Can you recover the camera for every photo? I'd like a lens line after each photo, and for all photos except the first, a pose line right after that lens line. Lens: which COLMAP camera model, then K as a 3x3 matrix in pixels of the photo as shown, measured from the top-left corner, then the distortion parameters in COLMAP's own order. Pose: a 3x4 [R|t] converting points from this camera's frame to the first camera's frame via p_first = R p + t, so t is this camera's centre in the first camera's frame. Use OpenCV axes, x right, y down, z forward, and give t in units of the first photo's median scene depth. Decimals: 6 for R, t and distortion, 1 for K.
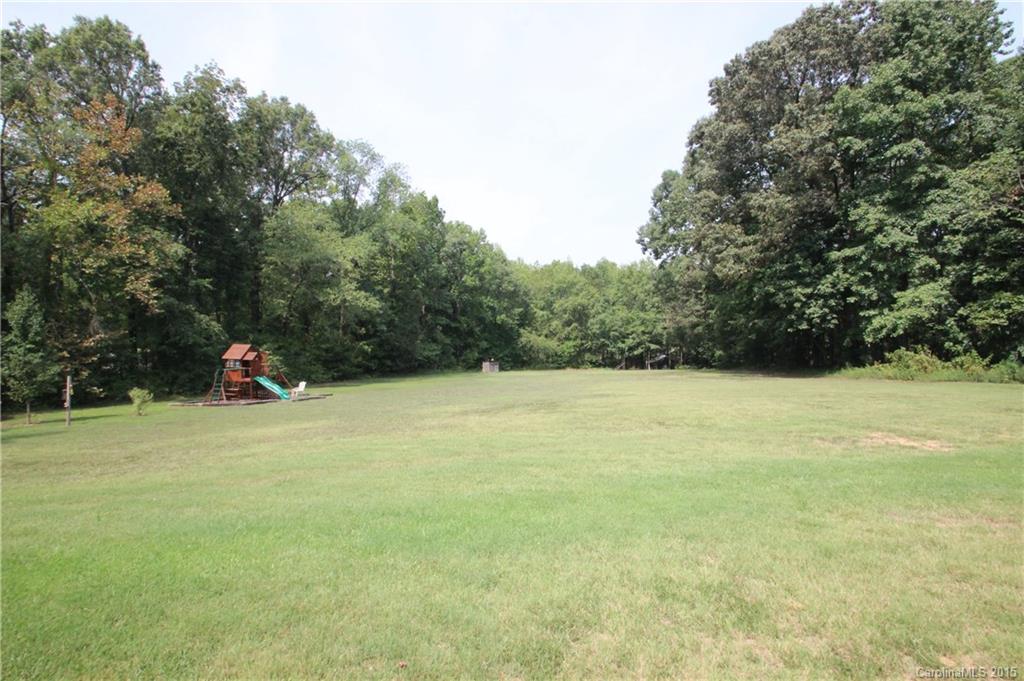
lens RADIAL K [[492.3, 0, 513.0], [0, 492.3, 365.5], [0, 0, 1]] dist [-0.028430, -0.000022]
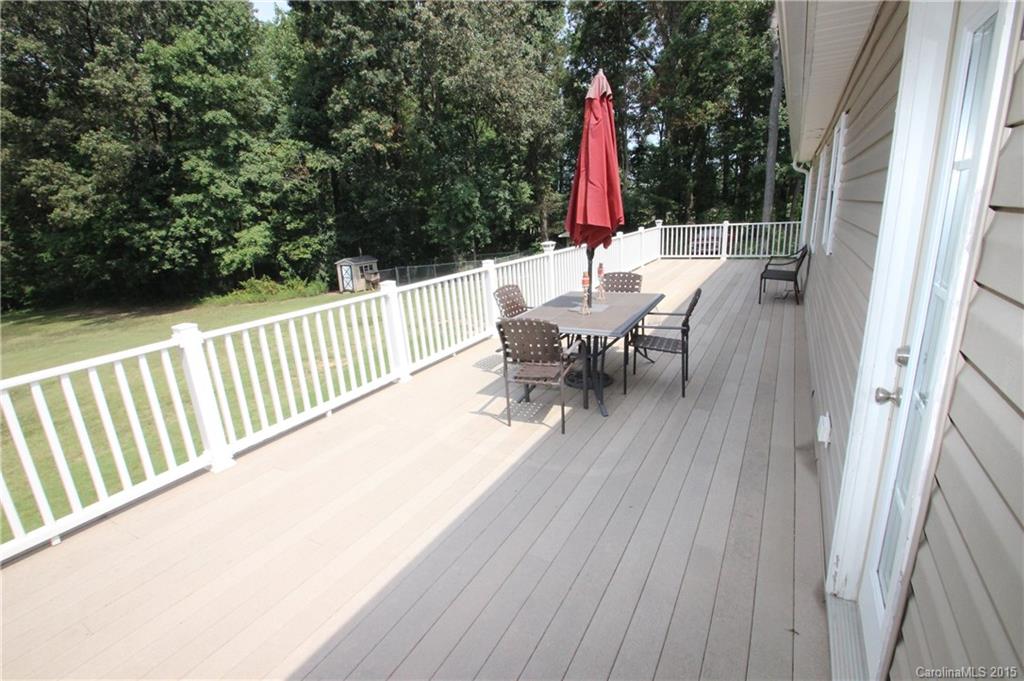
lens RADIAL K [[476.9, 0, 512.0], [0, 476.9, 340.5], [0, 0, 1]] dist [0.000386, 0.000031]
pose [[0.304034, -0.245040, 0.920608, -0.223954], [0.101617, 0.969182, 0.224410, -0.085511], [-0.947226, 0.025321, 0.319565, -0.098804]]
